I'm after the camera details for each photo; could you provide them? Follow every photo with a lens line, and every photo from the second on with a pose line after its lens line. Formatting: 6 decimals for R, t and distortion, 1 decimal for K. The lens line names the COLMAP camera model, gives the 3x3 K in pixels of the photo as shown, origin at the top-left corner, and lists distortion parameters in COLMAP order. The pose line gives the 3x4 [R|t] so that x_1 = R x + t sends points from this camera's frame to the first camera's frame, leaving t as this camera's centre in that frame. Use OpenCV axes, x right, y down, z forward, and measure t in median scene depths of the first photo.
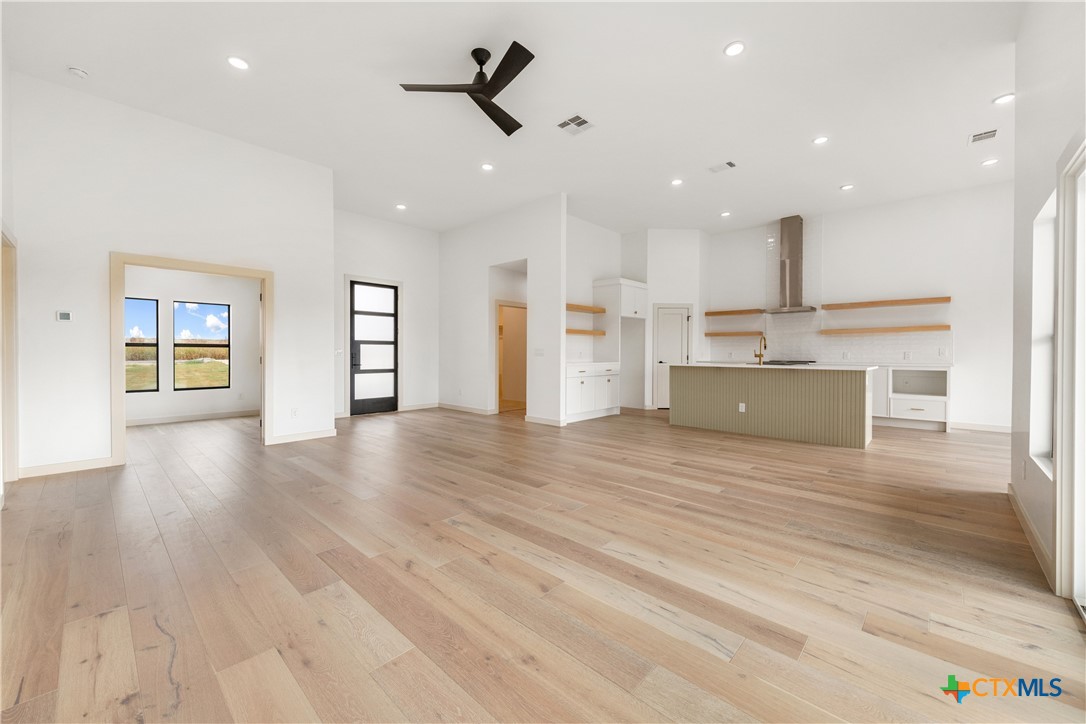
lens RADIAL K [[419.1, 0, 540.6], [0, 419.1, 358.0], [0, 0, 1]] dist [0.003535, -0.000125]
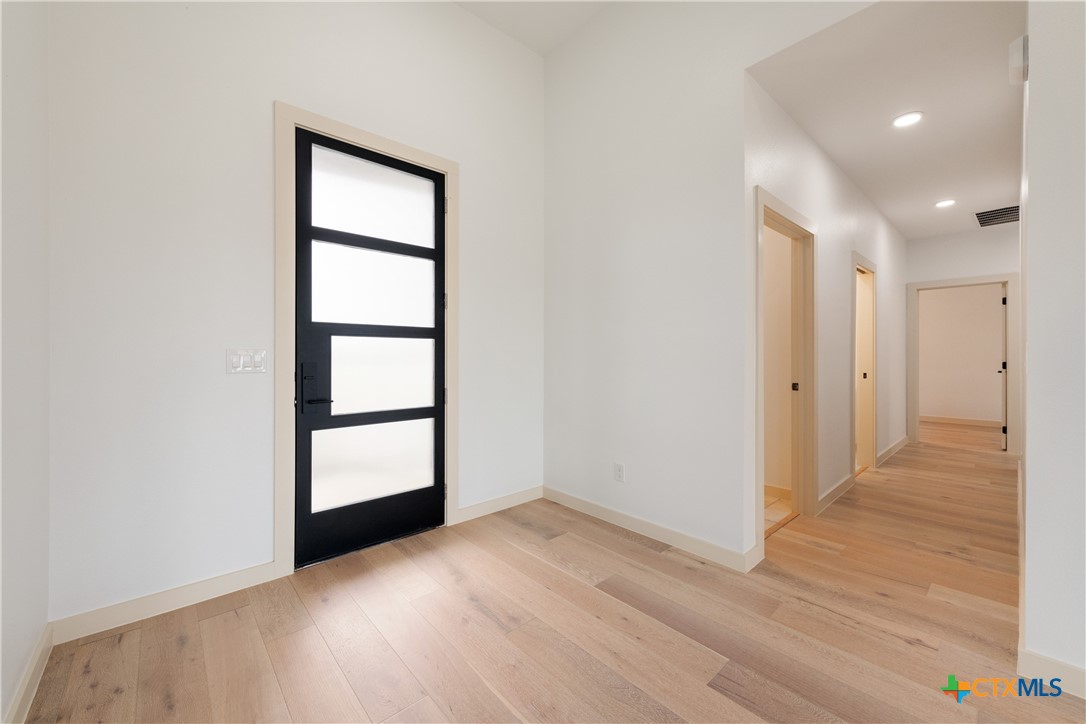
lens RADIAL K [[419.1, 0, 541.4], [0, 419.1, 357.2], [0, 0, 1]] dist [0.003535, -0.000125]
pose [[0.996317, -0.005667, -0.085558, -0.241425], [0.004232, 0.999848, -0.016939, -0.010224], [0.085641, 0.016514, 0.996189, 0.690427]]
